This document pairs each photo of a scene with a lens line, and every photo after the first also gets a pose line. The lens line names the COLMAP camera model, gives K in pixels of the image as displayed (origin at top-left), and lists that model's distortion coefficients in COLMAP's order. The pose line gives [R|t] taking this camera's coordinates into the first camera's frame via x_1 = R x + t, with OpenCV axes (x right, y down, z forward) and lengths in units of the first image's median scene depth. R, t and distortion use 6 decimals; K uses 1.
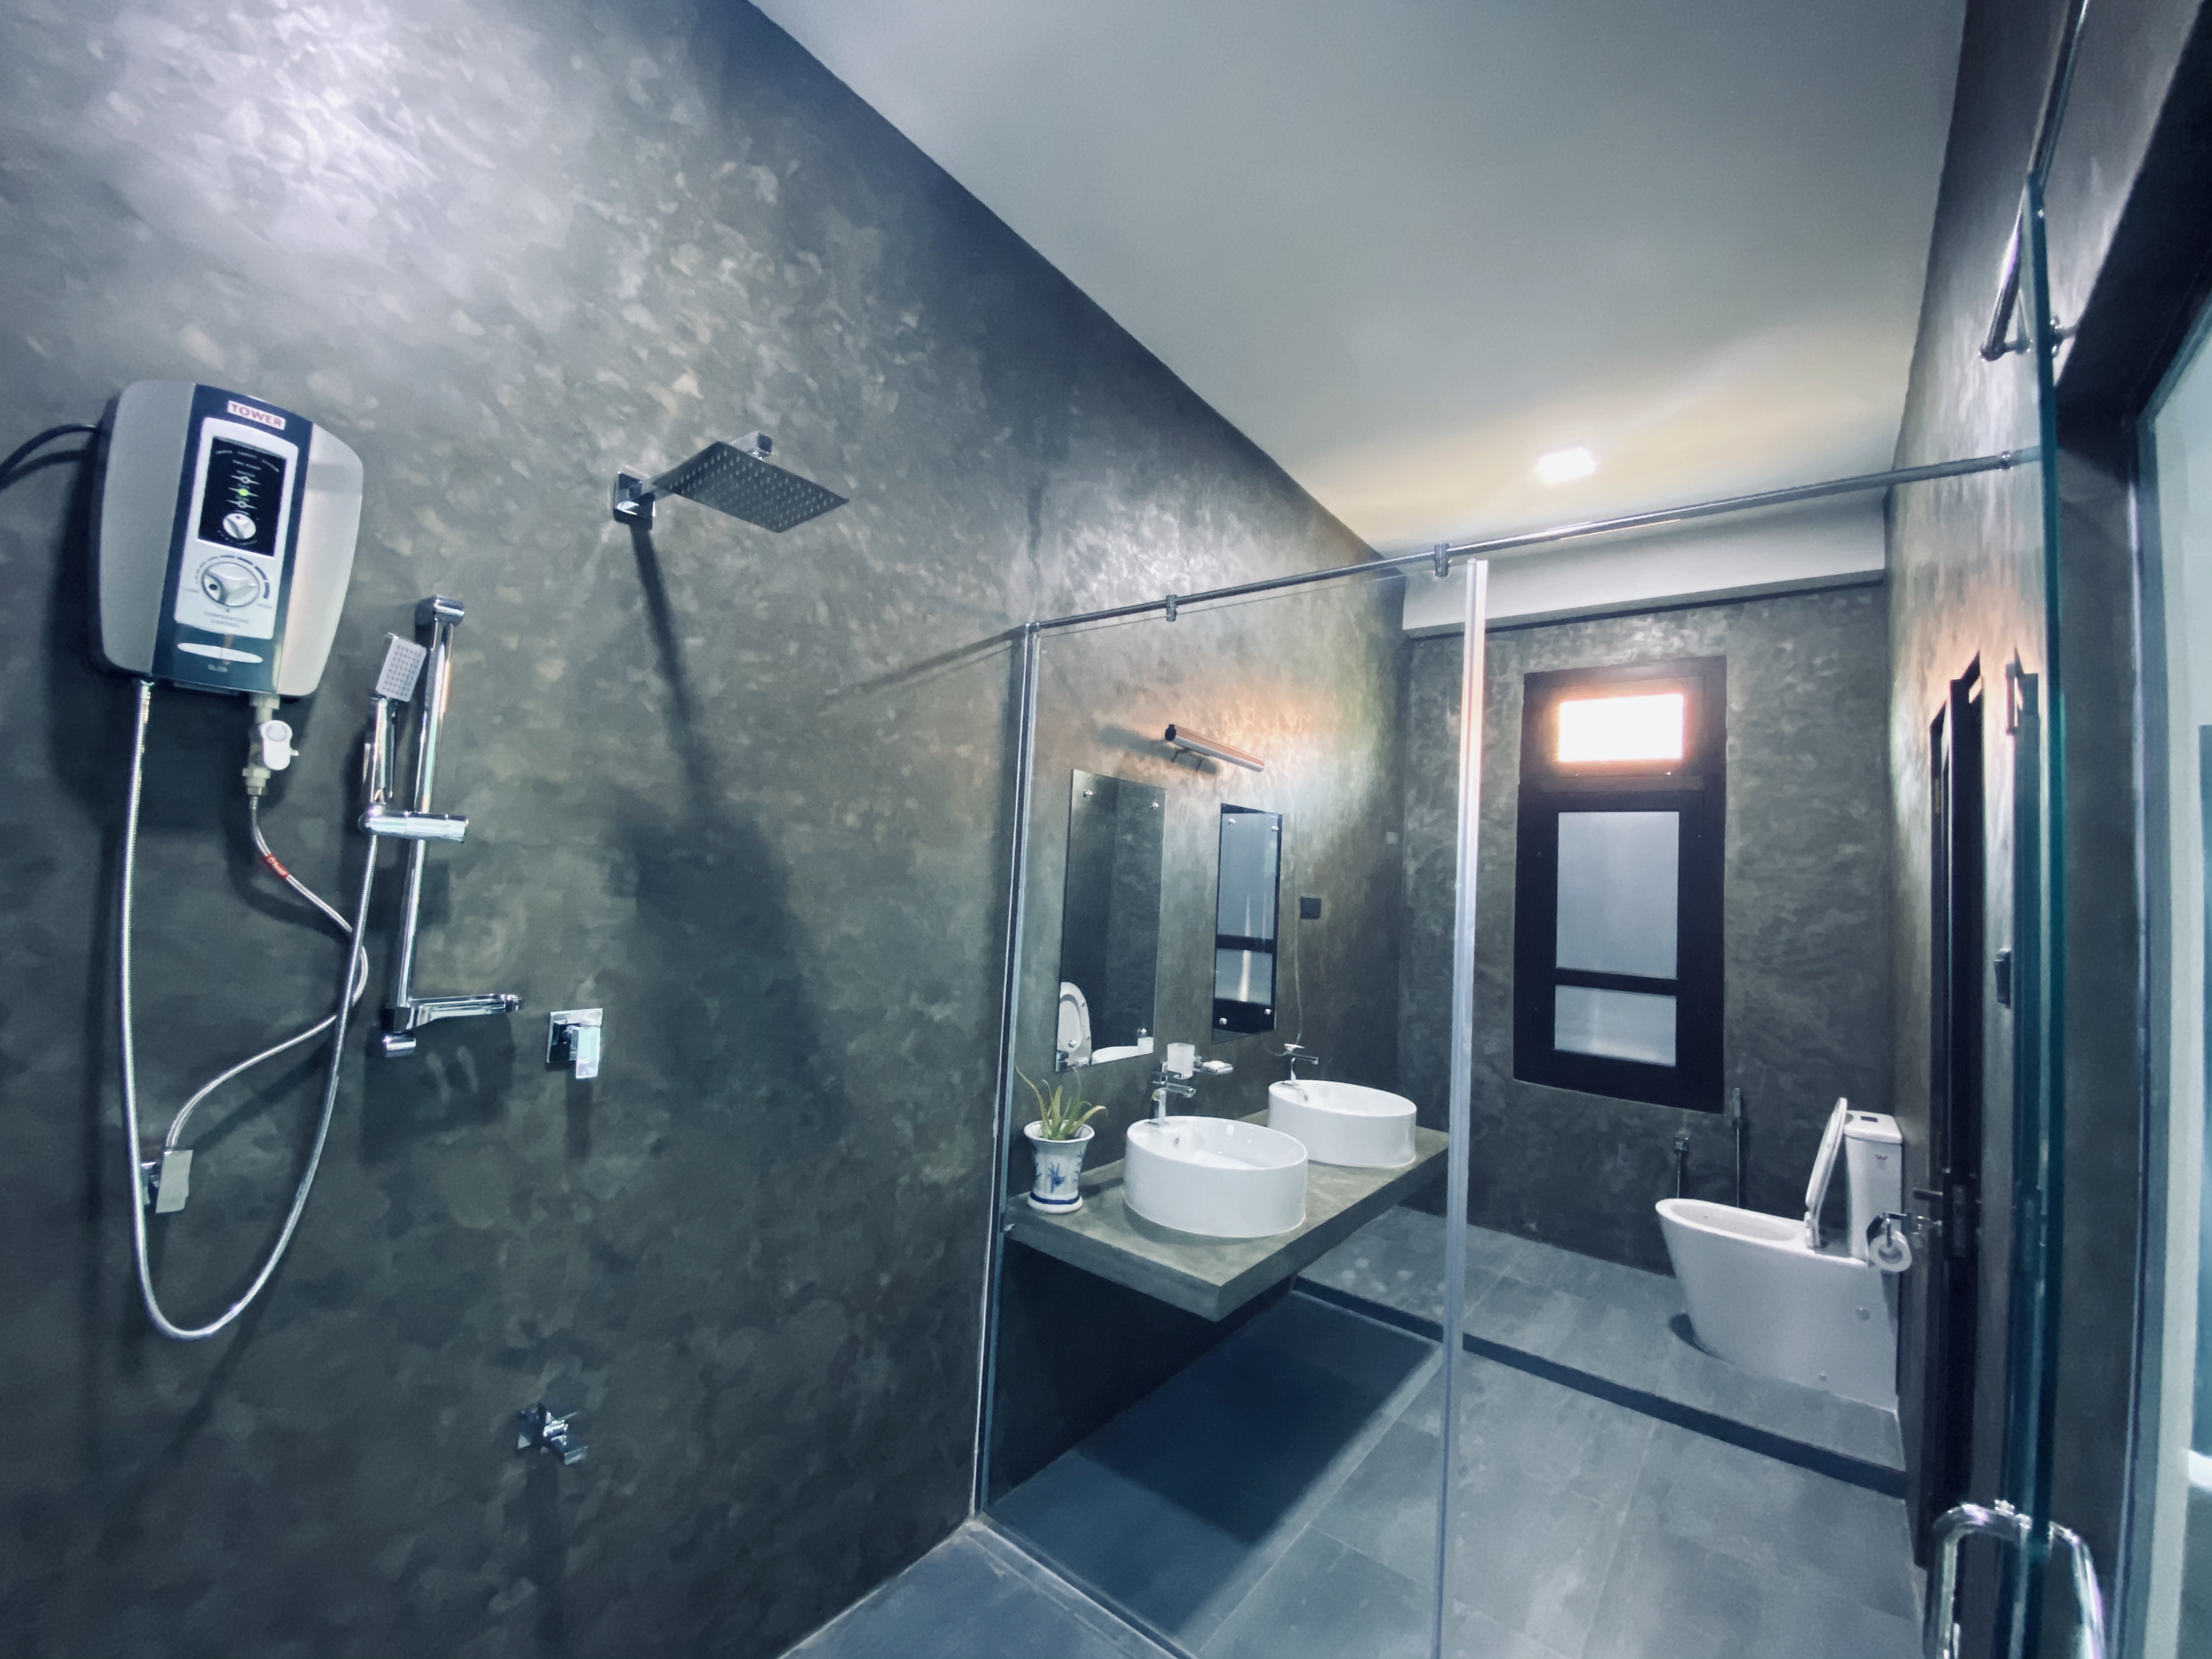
lens RADIAL K [[908.7, 0, 1102.0], [0, 908.7, 818.1], [0, 0, 1]] dist [0.035557, -0.027900]
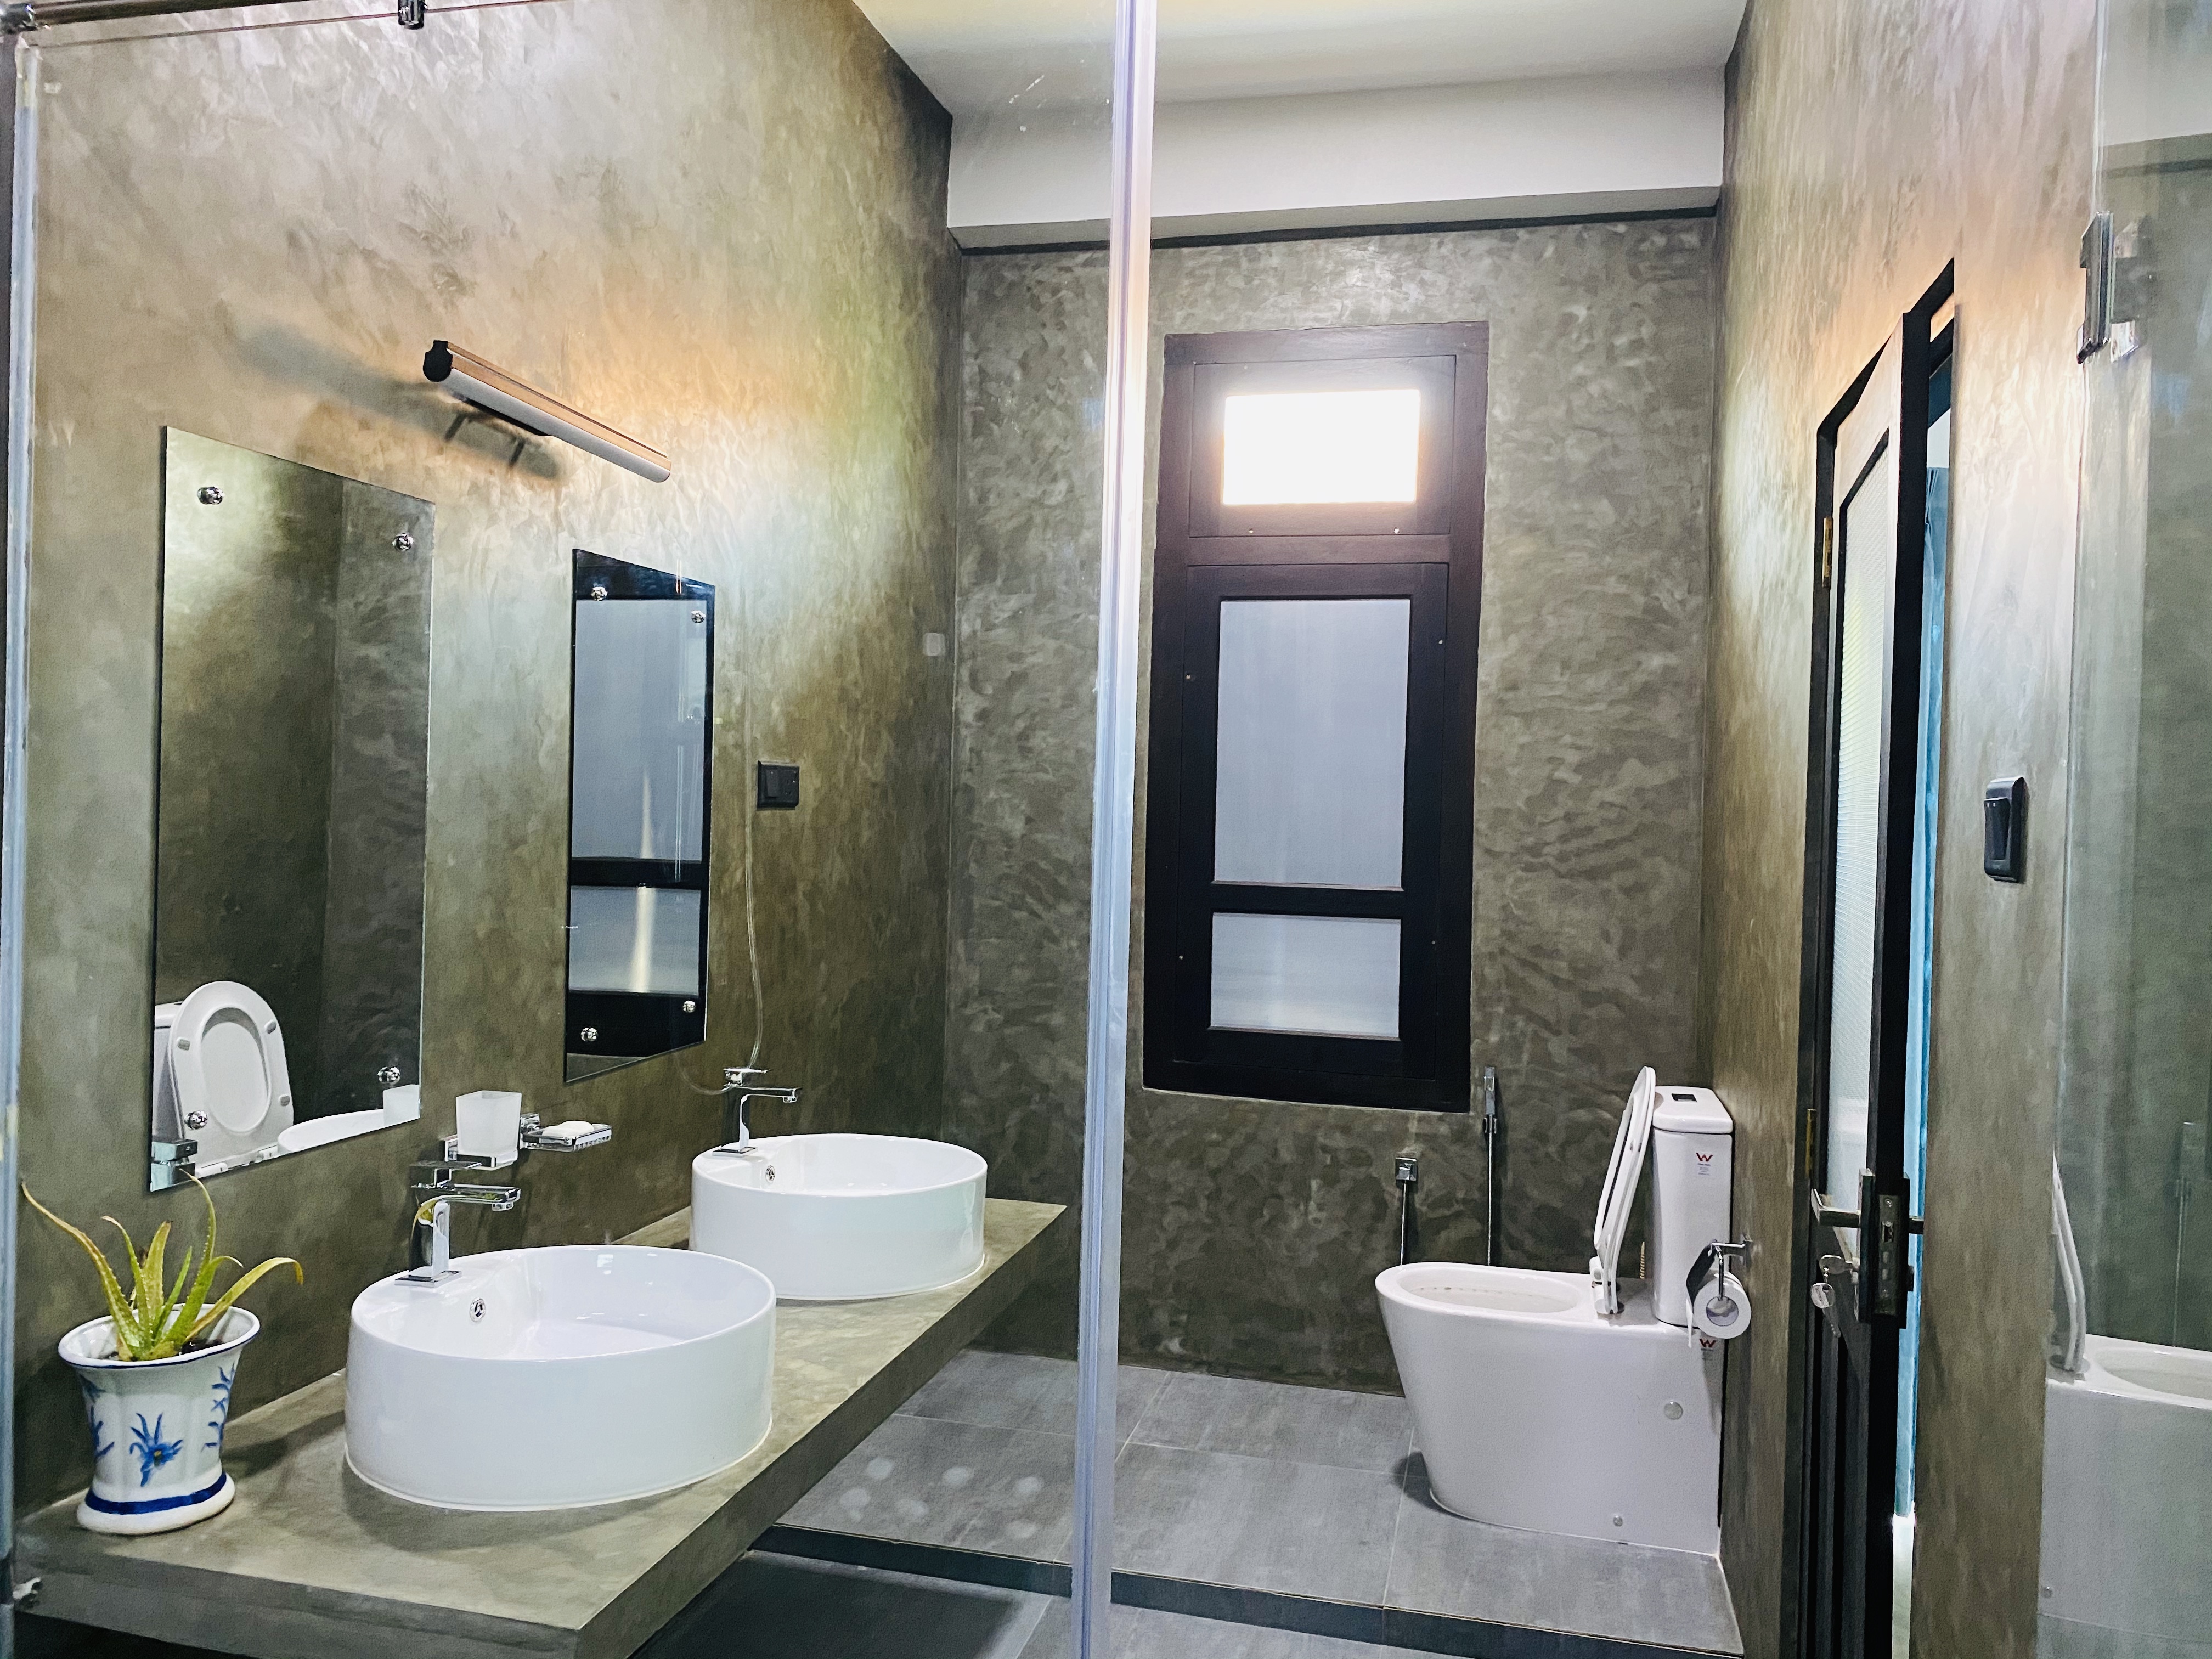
lens RADIAL K [[1709.9, 0, 1098.0], [0, 1709.9, 814.5], [0, 0, 1]] dist [0.072071, -0.110413]
pose [[0.916108, -0.034877, 0.399413, 0.023448], [-0.003392, 0.995499, 0.094707, 0.028792], [-0.400918, -0.088116, 0.911866, 0.109298]]
